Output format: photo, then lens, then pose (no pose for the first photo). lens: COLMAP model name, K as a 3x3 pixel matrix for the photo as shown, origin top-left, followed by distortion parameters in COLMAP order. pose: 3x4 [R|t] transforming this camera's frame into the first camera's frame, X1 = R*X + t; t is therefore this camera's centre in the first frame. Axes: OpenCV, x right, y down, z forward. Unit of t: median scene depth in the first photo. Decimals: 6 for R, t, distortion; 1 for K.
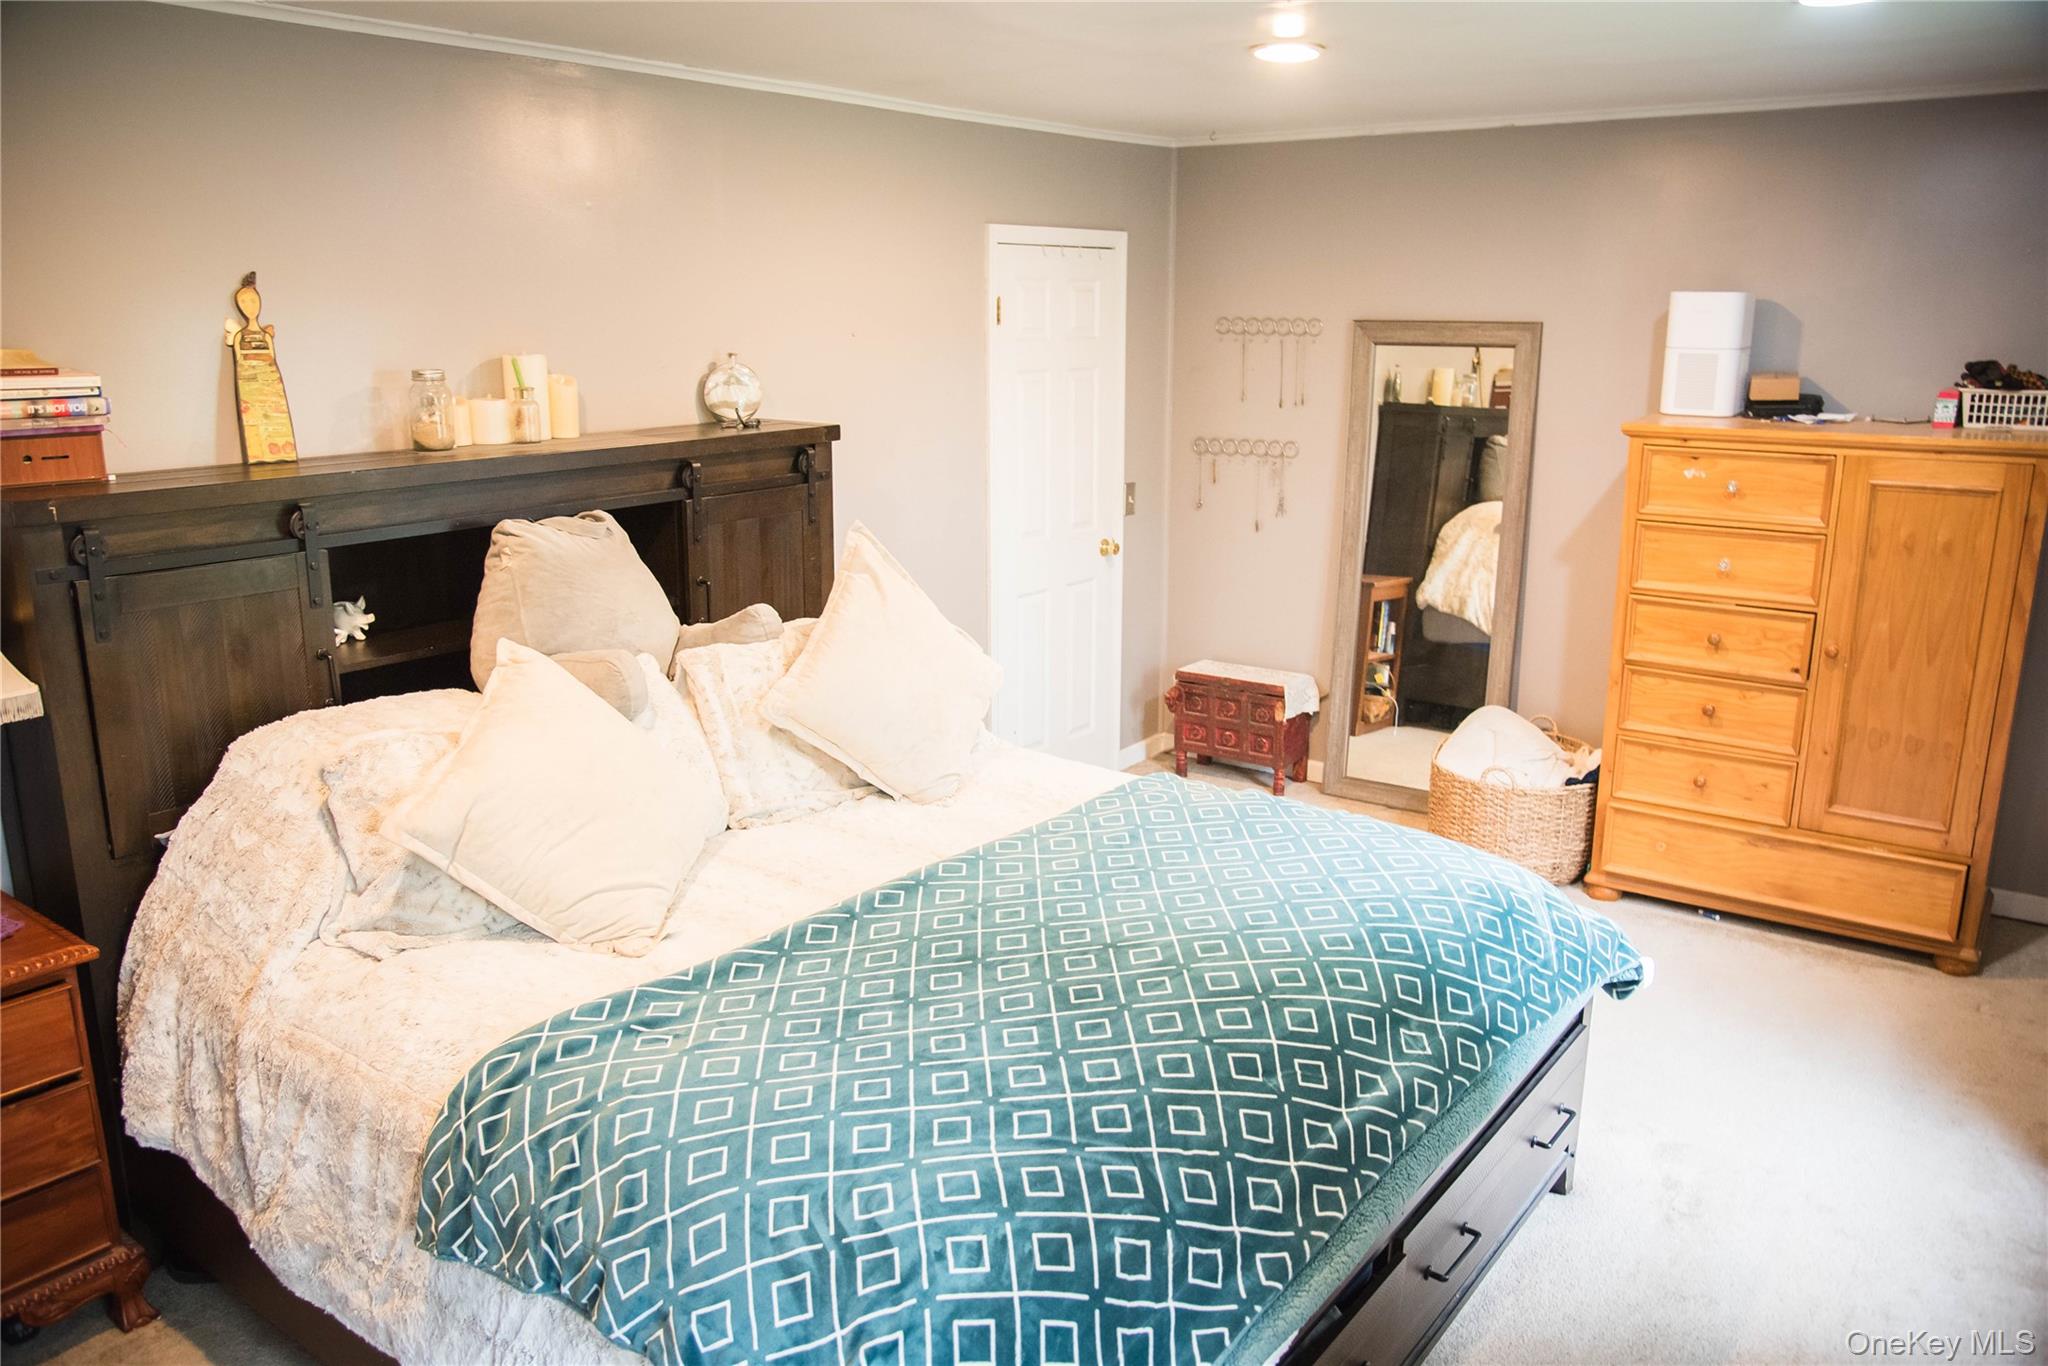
lens RADIAL K [[1535.9, 0, 1024.0], [0, 1535.9, 683.0], [0, 0, 1]] dist [-0.005076, -0.000829]
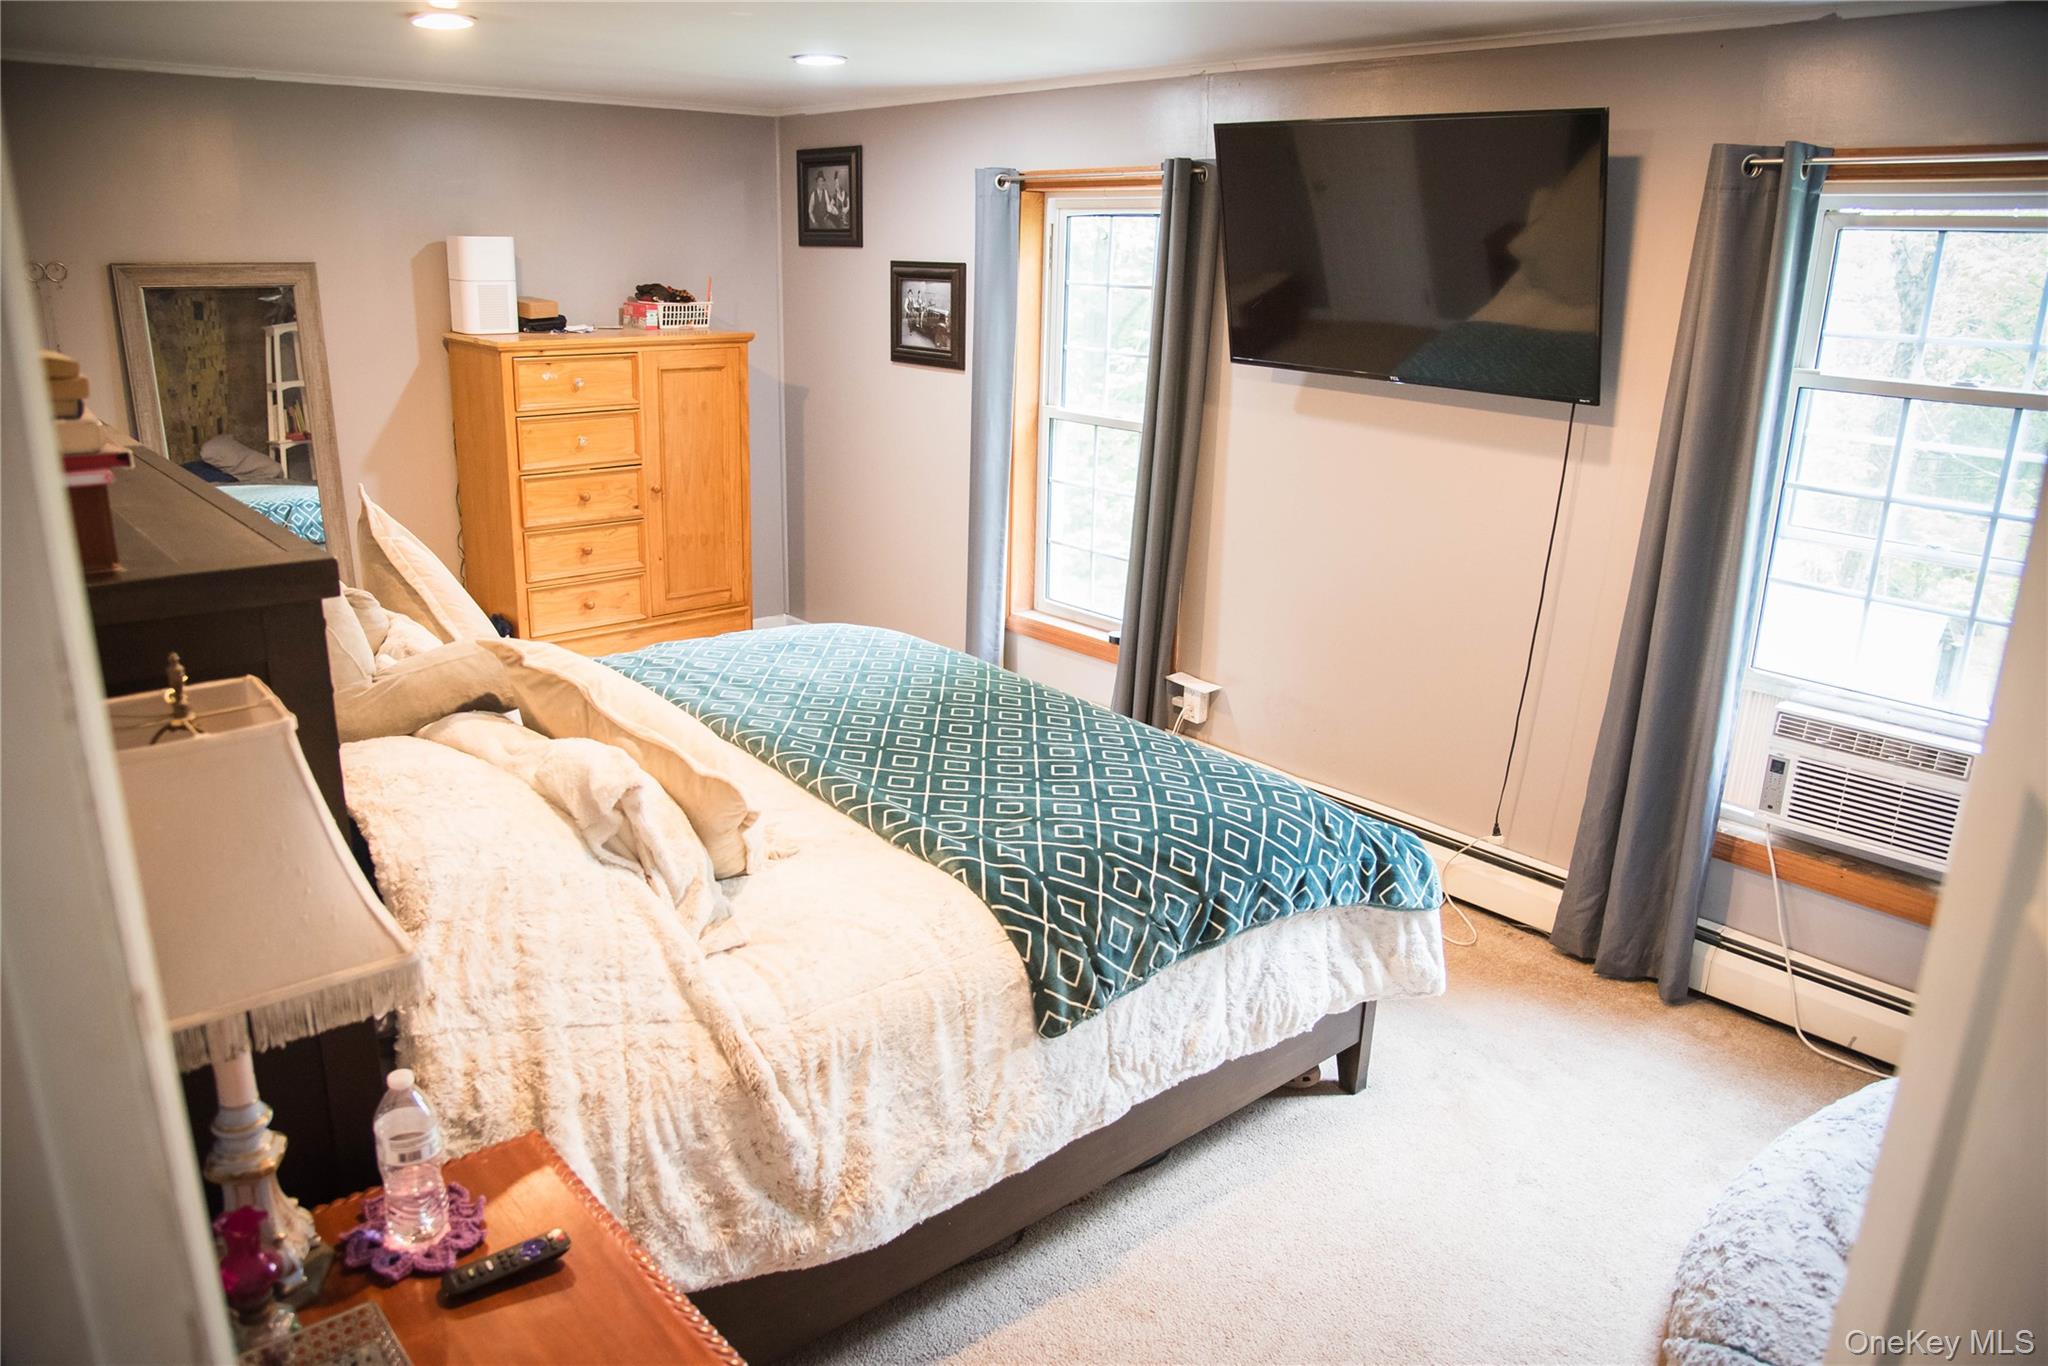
lens RADIAL K [[1402.0, 0, 1024.0], [0, 1402.0, 683.0], [0, 0, 1]] dist [-0.103738, 0.058226]
pose [[0.206090, -0.286642, 0.935609, -0.667597], [0.212789, 0.946381, 0.243071, -0.089459], [-0.955117, 0.148993, 0.256034, 0.353801]]
